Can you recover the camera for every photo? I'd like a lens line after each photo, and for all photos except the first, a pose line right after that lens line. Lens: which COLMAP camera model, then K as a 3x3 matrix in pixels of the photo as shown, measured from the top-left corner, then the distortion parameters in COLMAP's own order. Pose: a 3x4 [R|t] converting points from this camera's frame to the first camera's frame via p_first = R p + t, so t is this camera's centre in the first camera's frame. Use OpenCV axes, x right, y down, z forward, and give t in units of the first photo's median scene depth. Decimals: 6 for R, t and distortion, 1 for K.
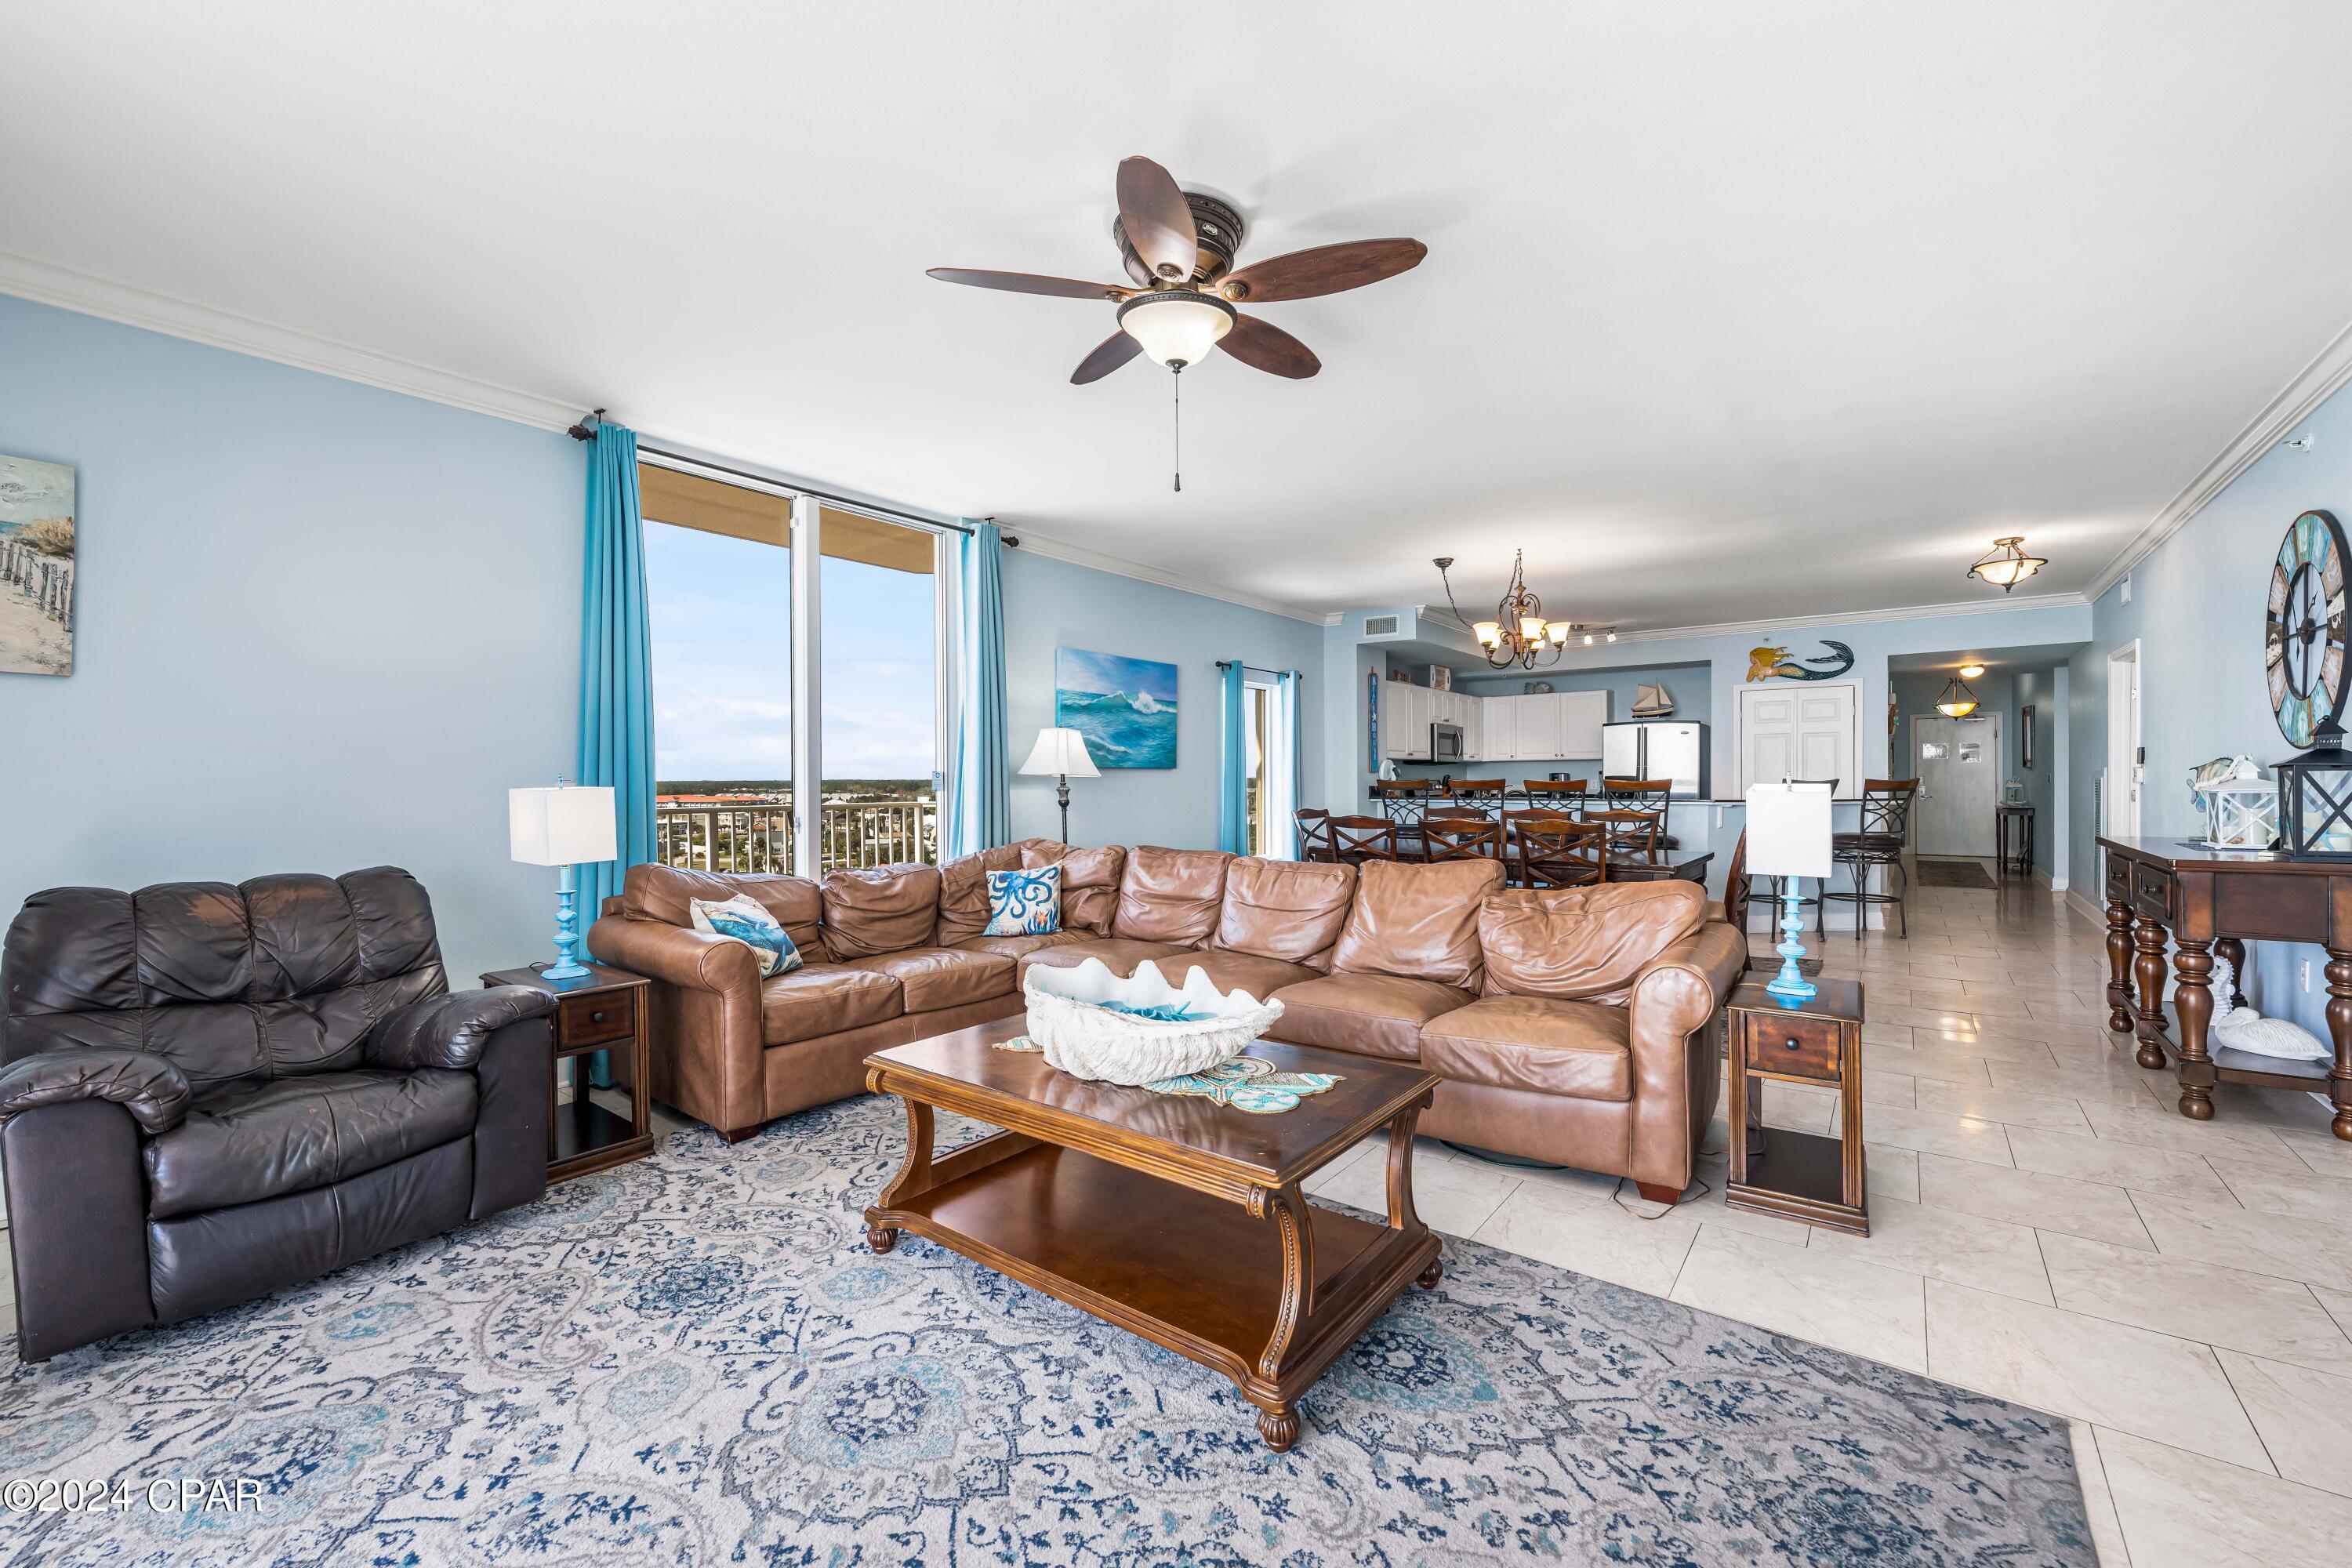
lens RADIAL K [[951.0, 0, 1193.3], [0, 951.0, 789.1], [0, 0, 1]] dist [0.000348, -0.000369]
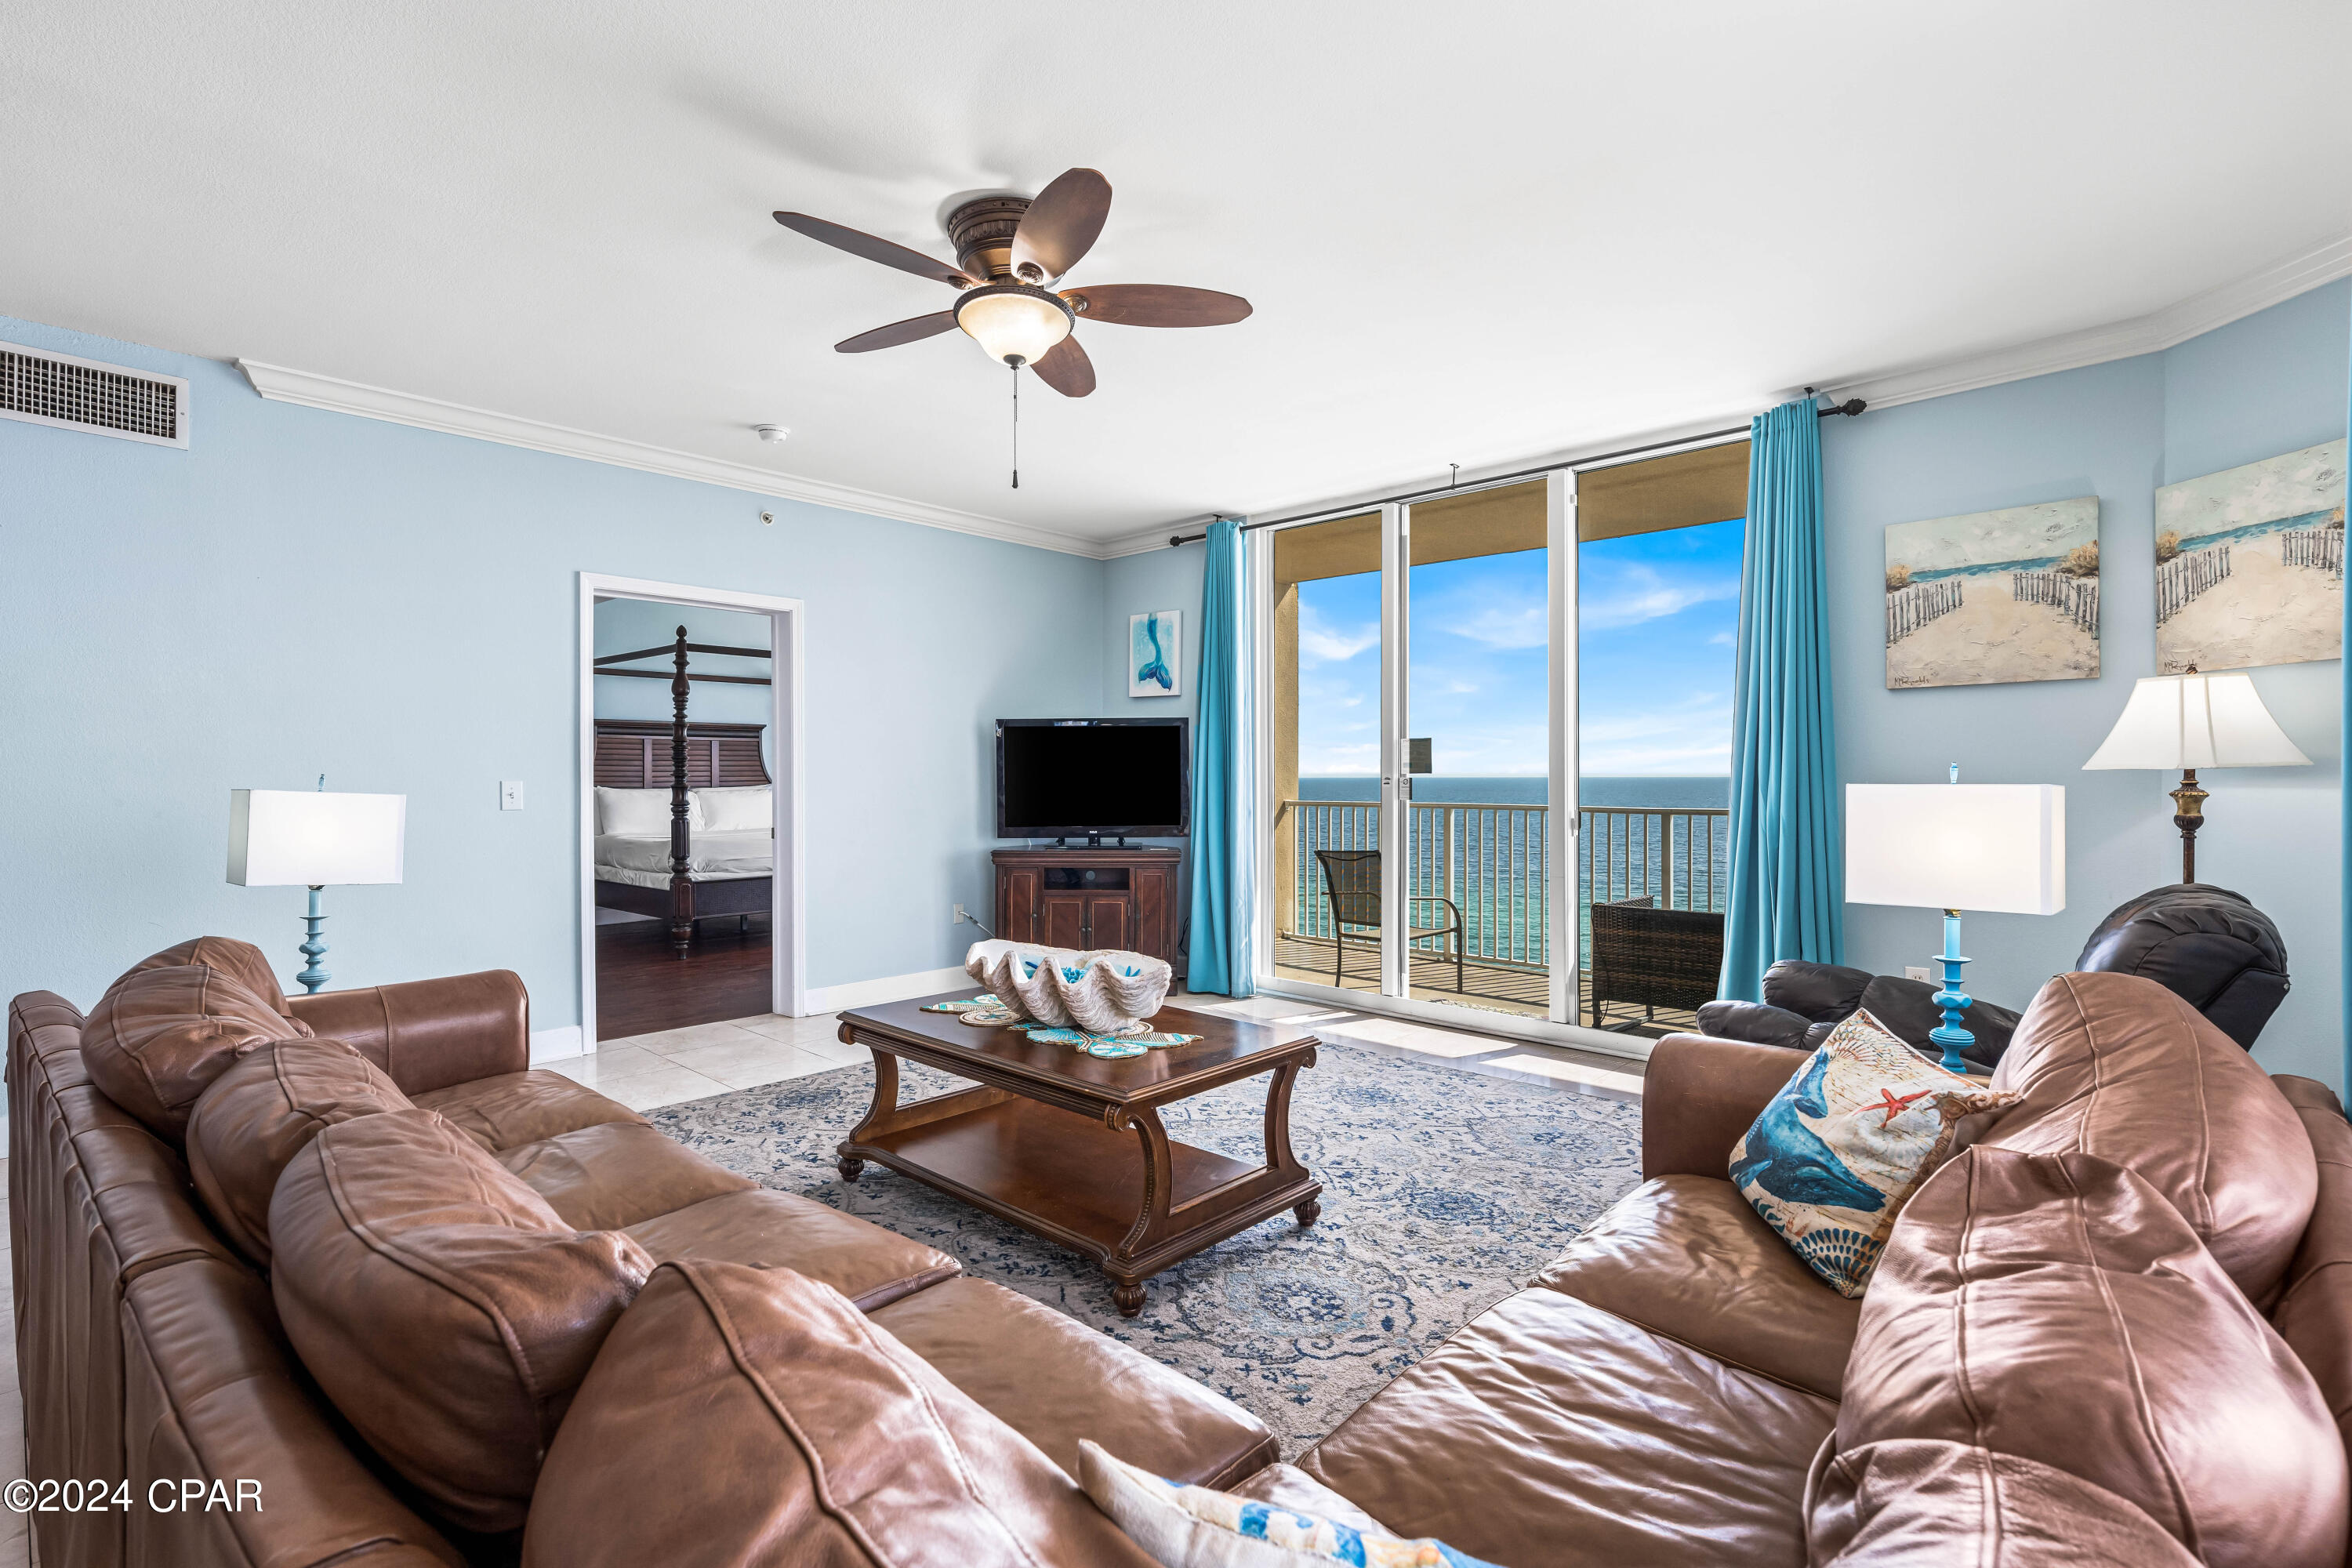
lens RADIAL K [[1070.7, 0, 1181.4], [0, 1070.7, 788.3], [0, 0, 1]] dist [0.001004, -0.000651]
pose [[-0.994486, 0.007225, 0.104618, -0.110632], [0.010215, 0.999554, 0.028074, -0.010365], [-0.104368, 0.028988, -0.994116, 0.761606]]
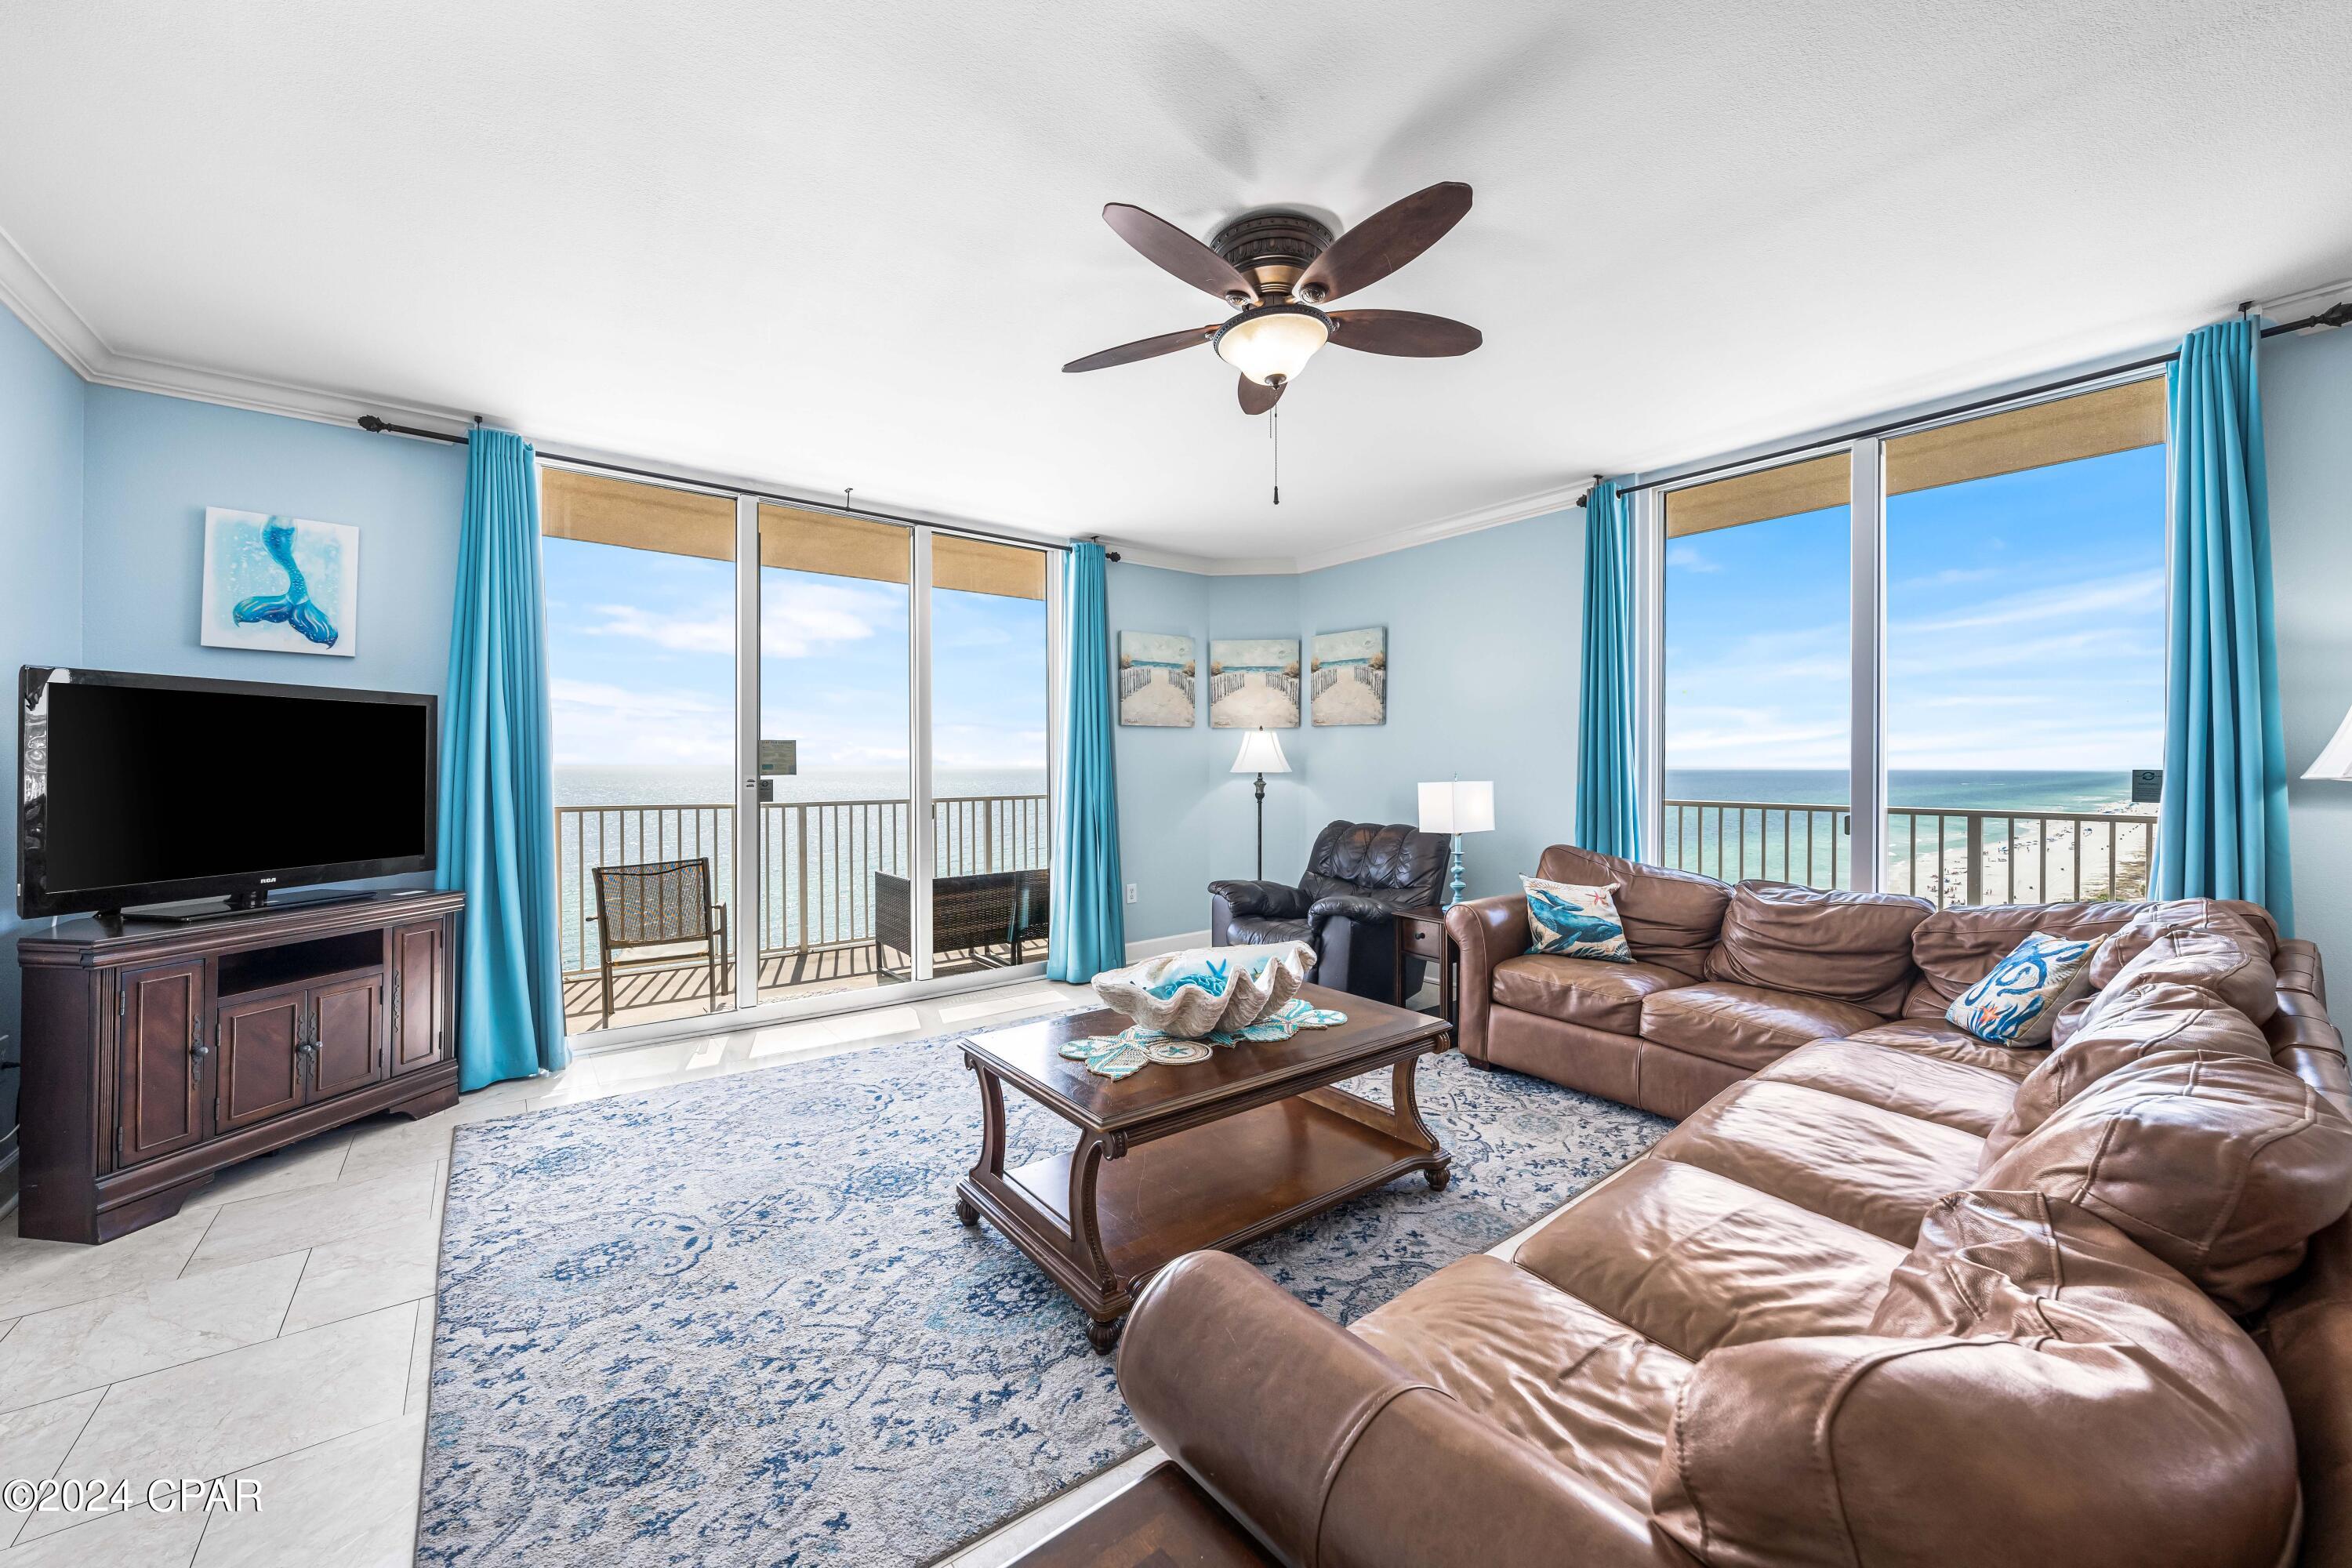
lens RADIAL K [[878.3, 0, 1160.6], [0, 878.3, 771.1], [0, 0, 1]] dist [-0.006023, -0.000494]
pose [[-0.276633, 0.009729, -0.960926, 0.332384], [-0.012532, 0.999827, 0.013731, -0.013051], [0.960894, 0.015841, -0.276464, 0.412903]]
